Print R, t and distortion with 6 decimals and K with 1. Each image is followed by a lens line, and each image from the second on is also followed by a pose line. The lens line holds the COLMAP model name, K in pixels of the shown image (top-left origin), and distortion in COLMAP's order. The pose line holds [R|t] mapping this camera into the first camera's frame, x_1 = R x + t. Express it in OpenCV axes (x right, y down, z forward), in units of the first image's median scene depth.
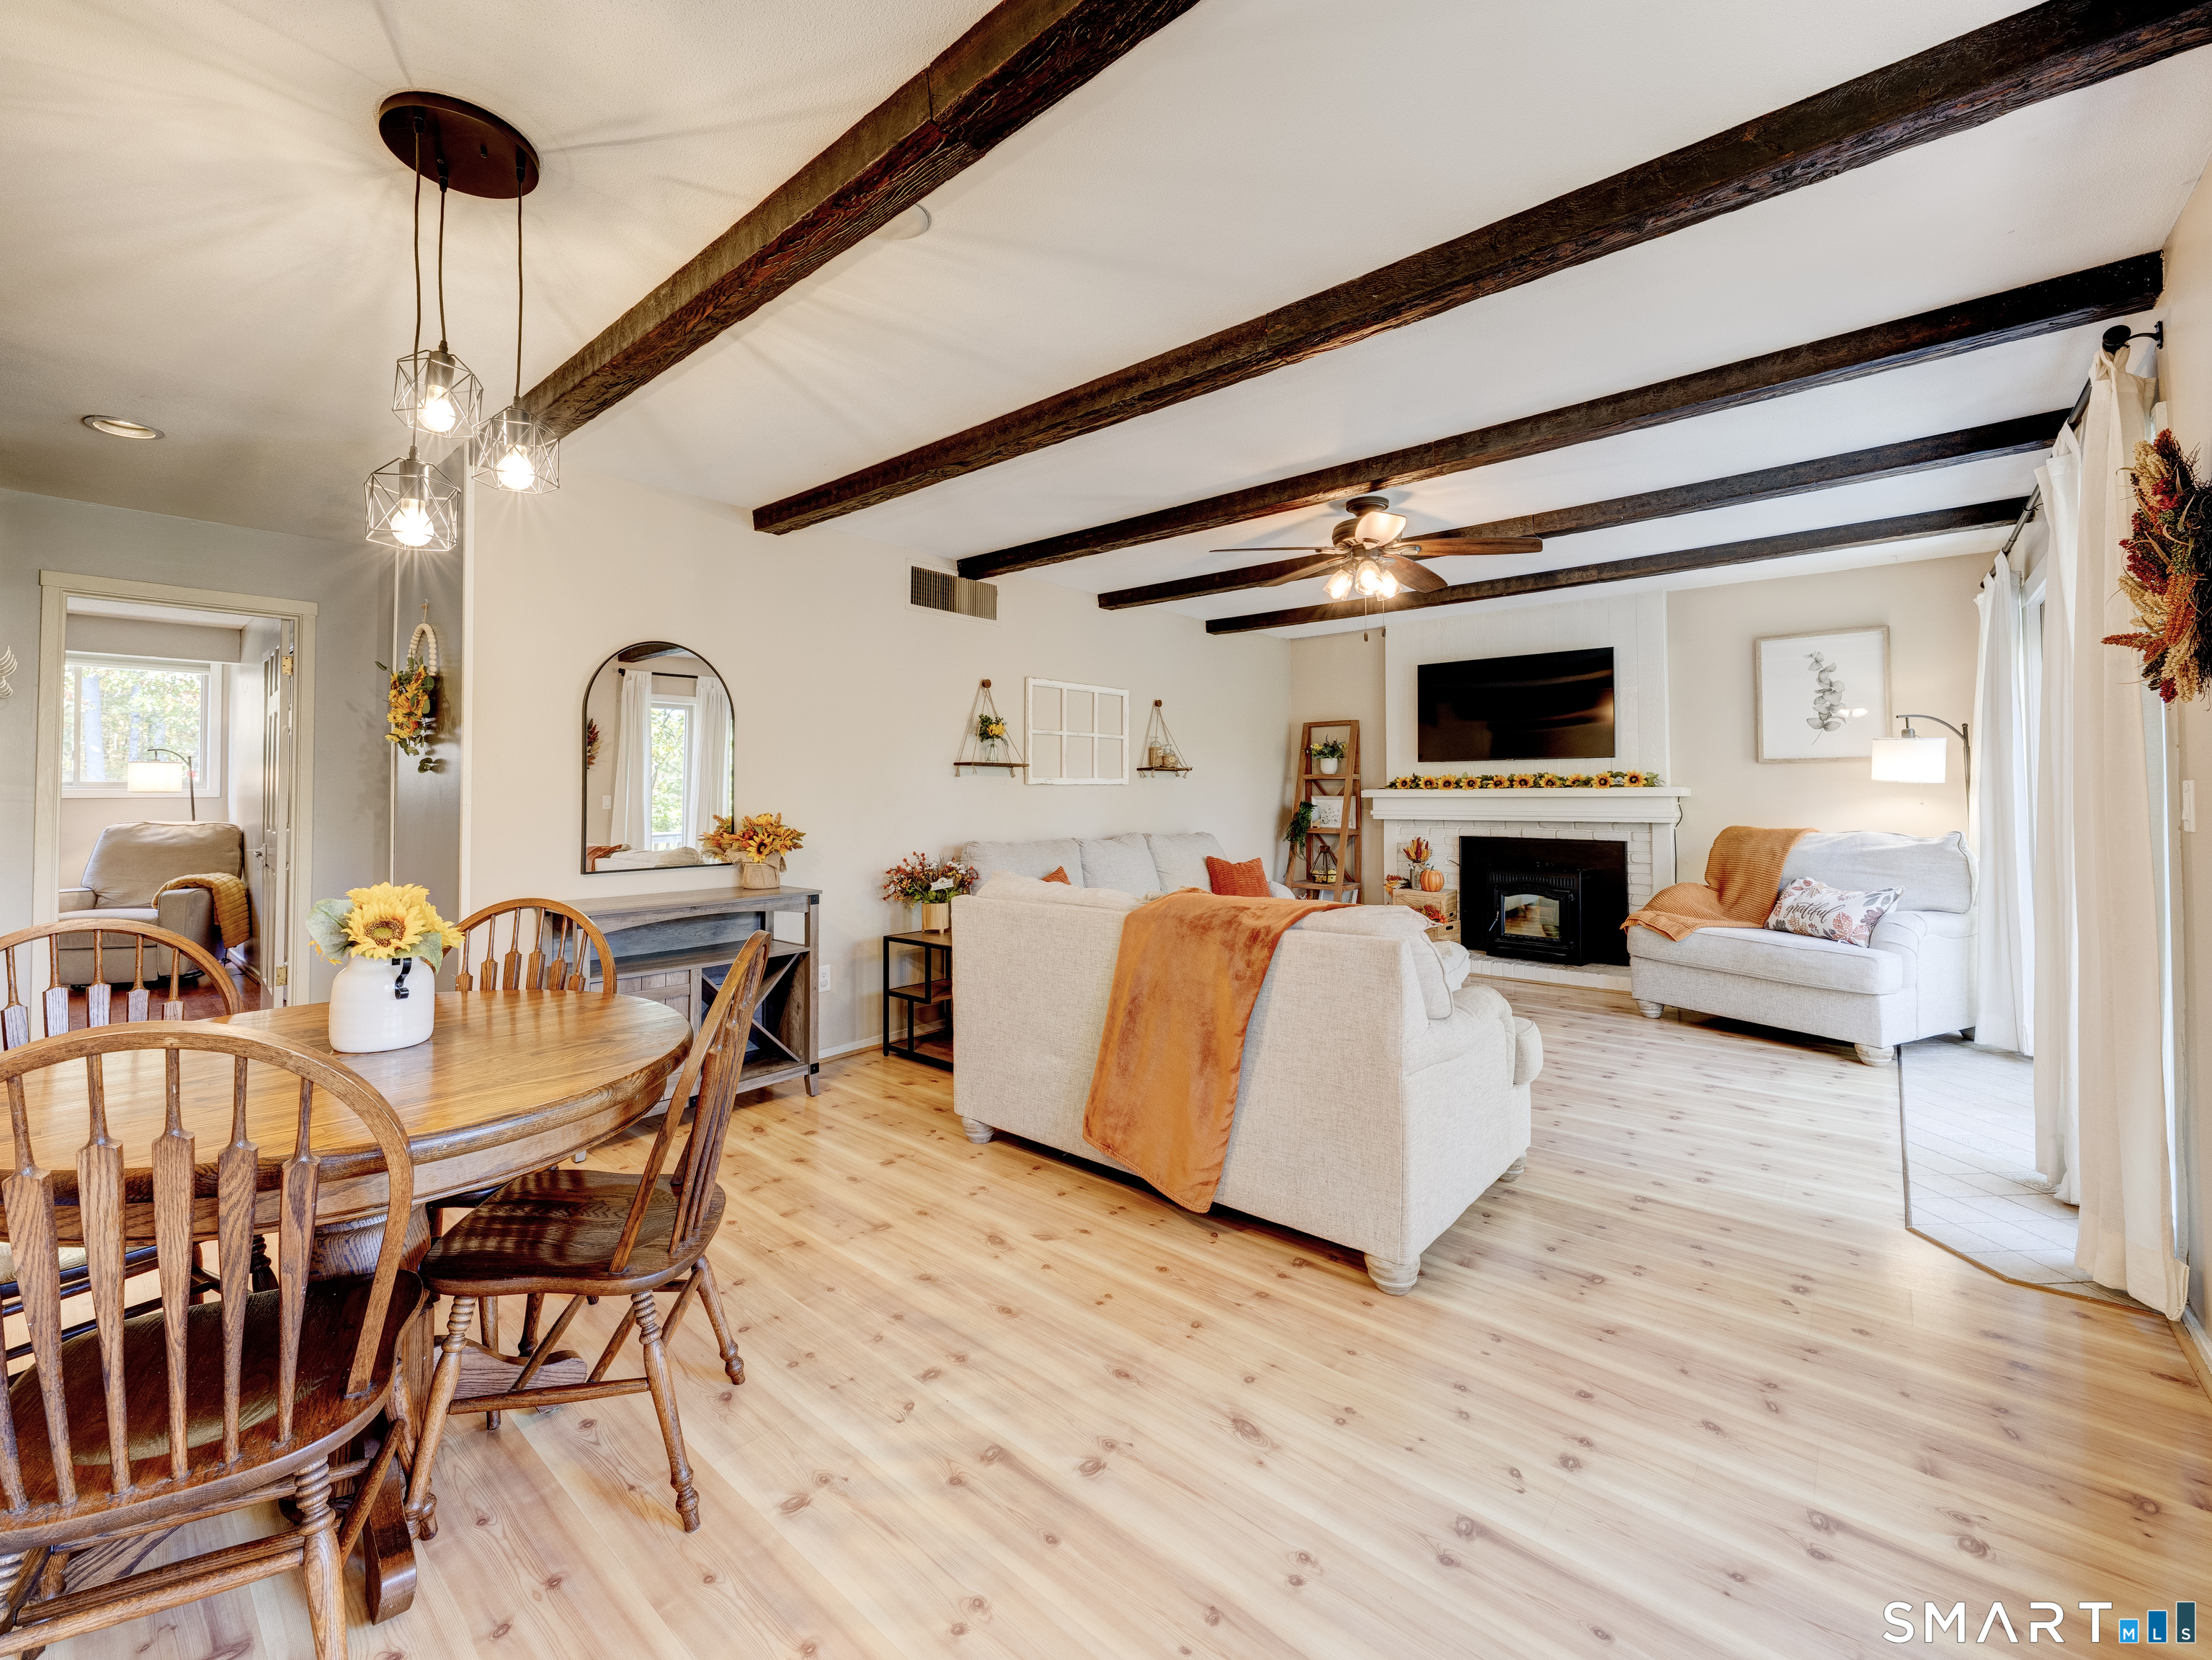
lens RADIAL K [[907.6, 0, 1097.0], [0, 907.6, 793.3], [0, 0, 1]] dist [-0.007865, 0.000479]
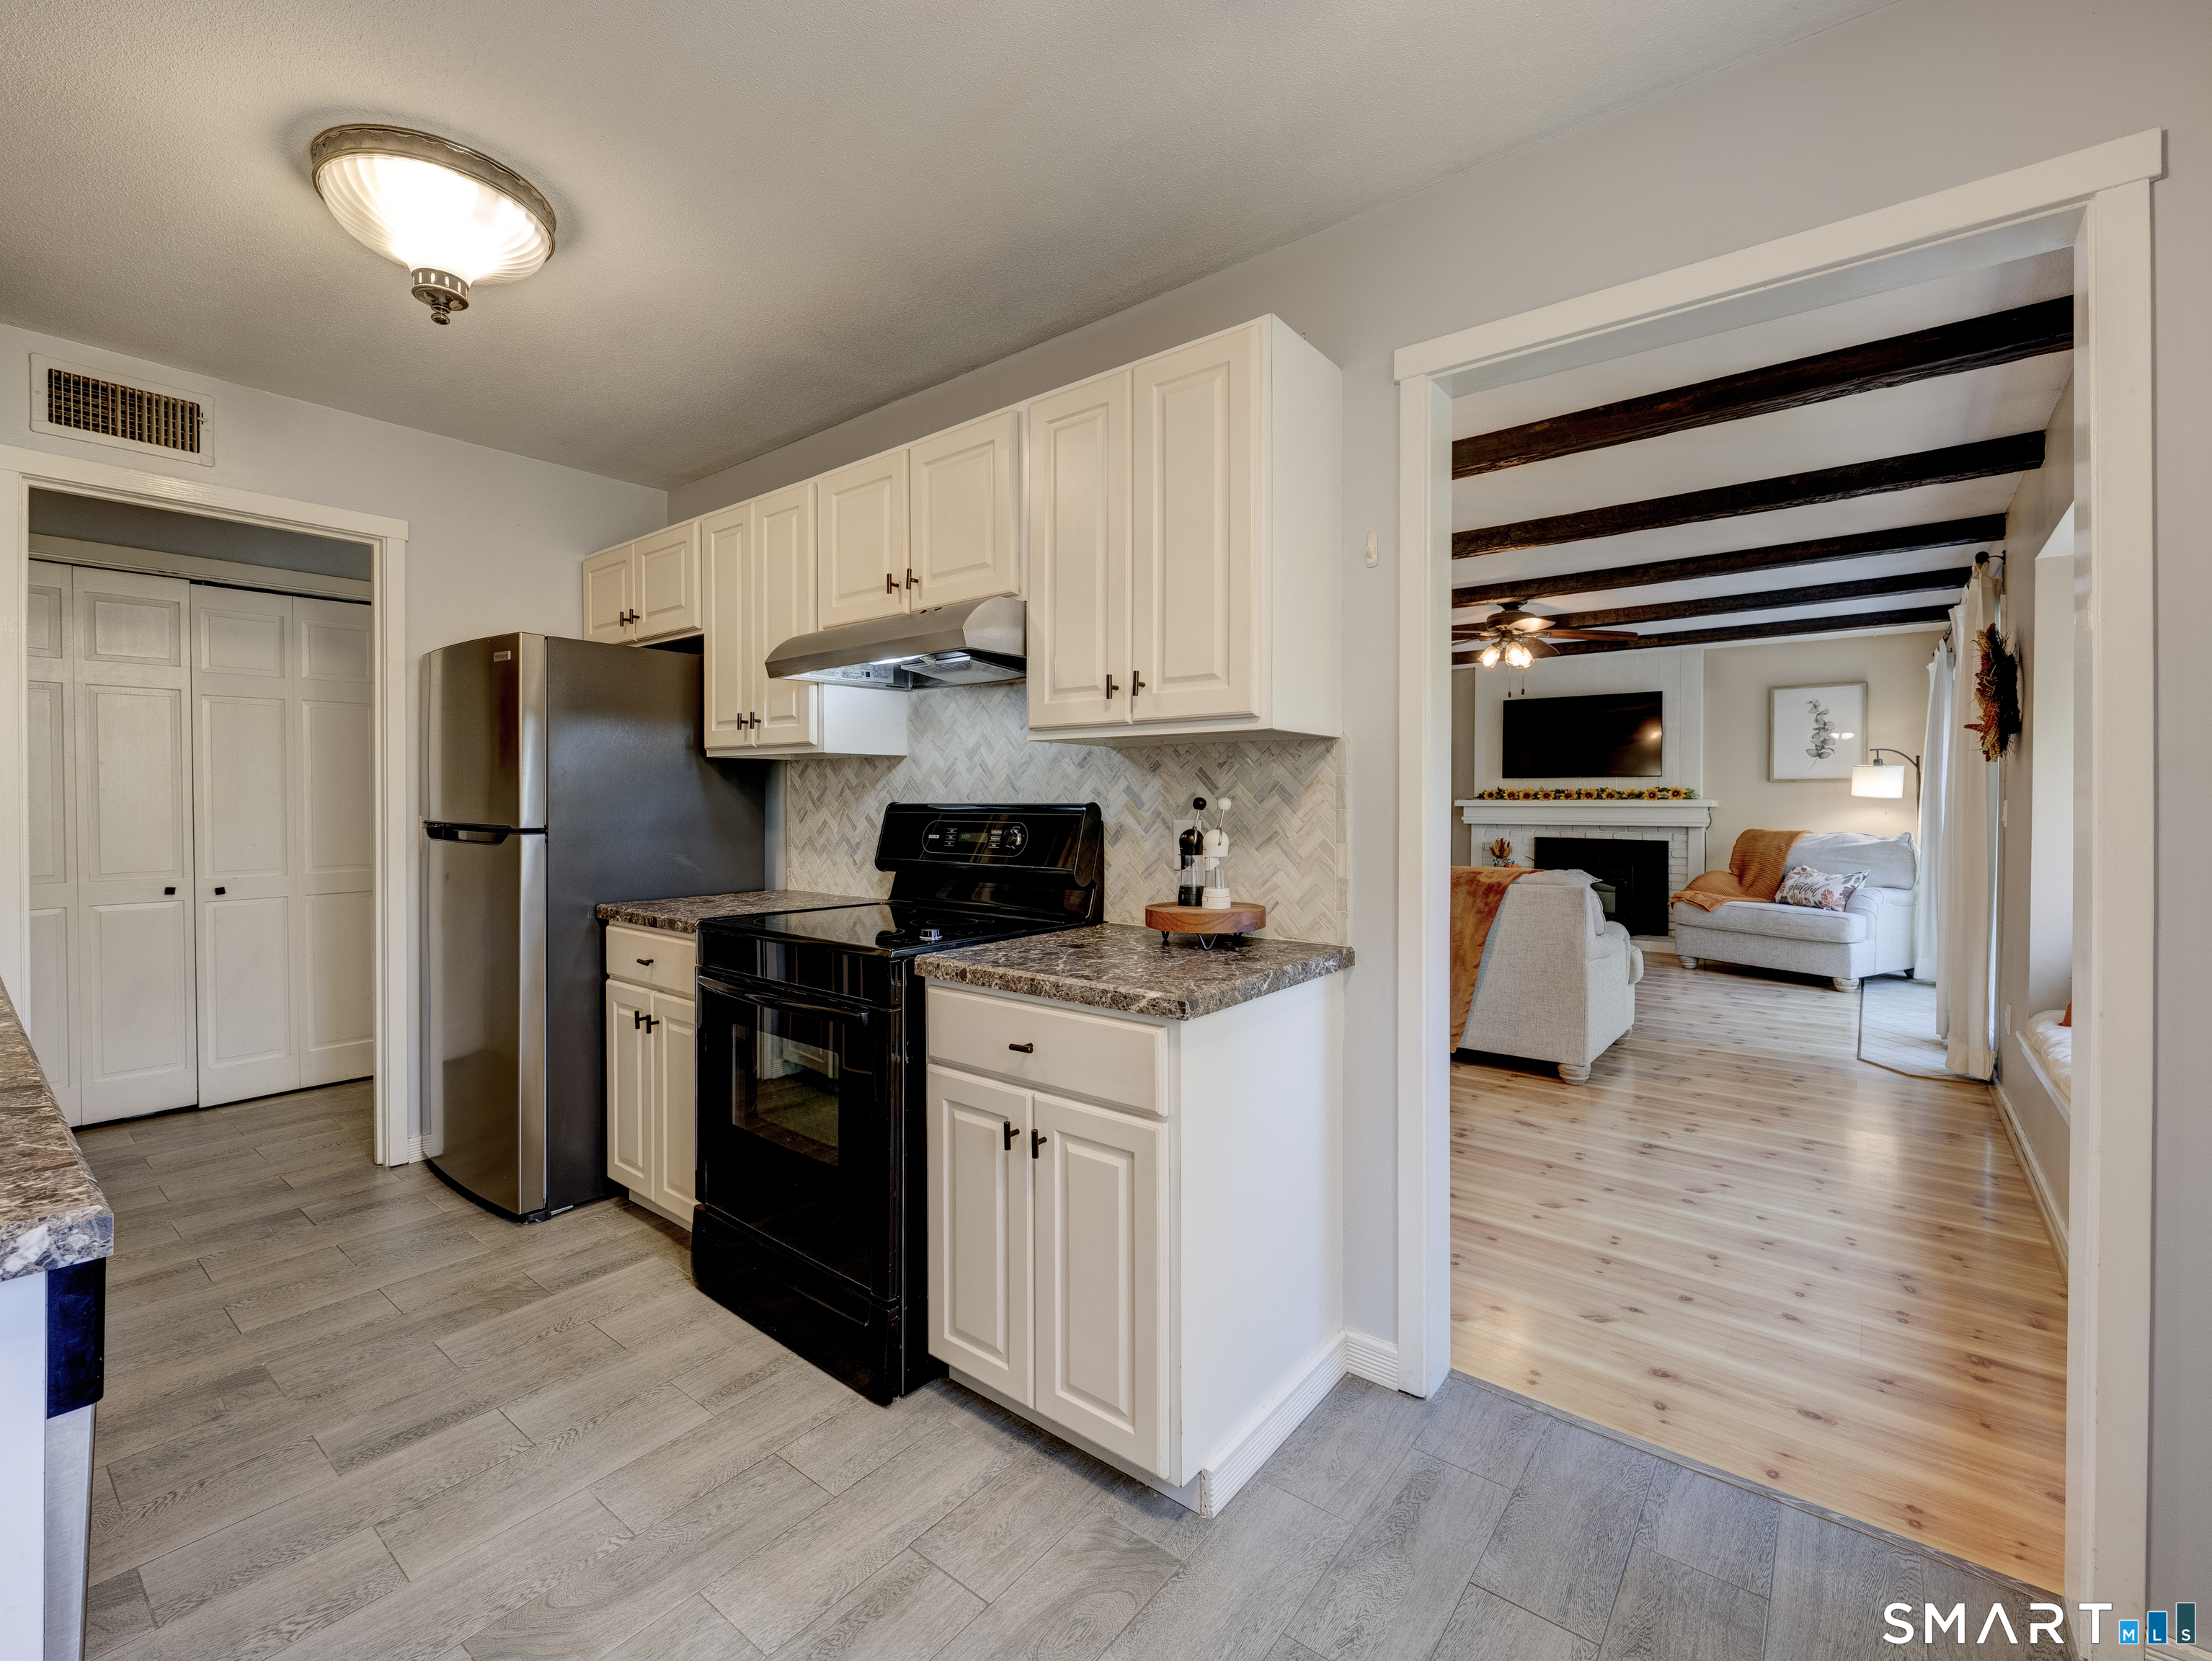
lens RADIAL K [[955.2, 0, 1106.0], [0, 955.2, 830.5], [0, 0, 1]] dist [-0.001854, -0.000595]
pose [[0.999255, 0.004154, 0.038376, -0.360520], [-0.005399, 0.999460, 0.032402, -0.002769], [-0.038221, -0.032586, 0.998738, -0.445052]]
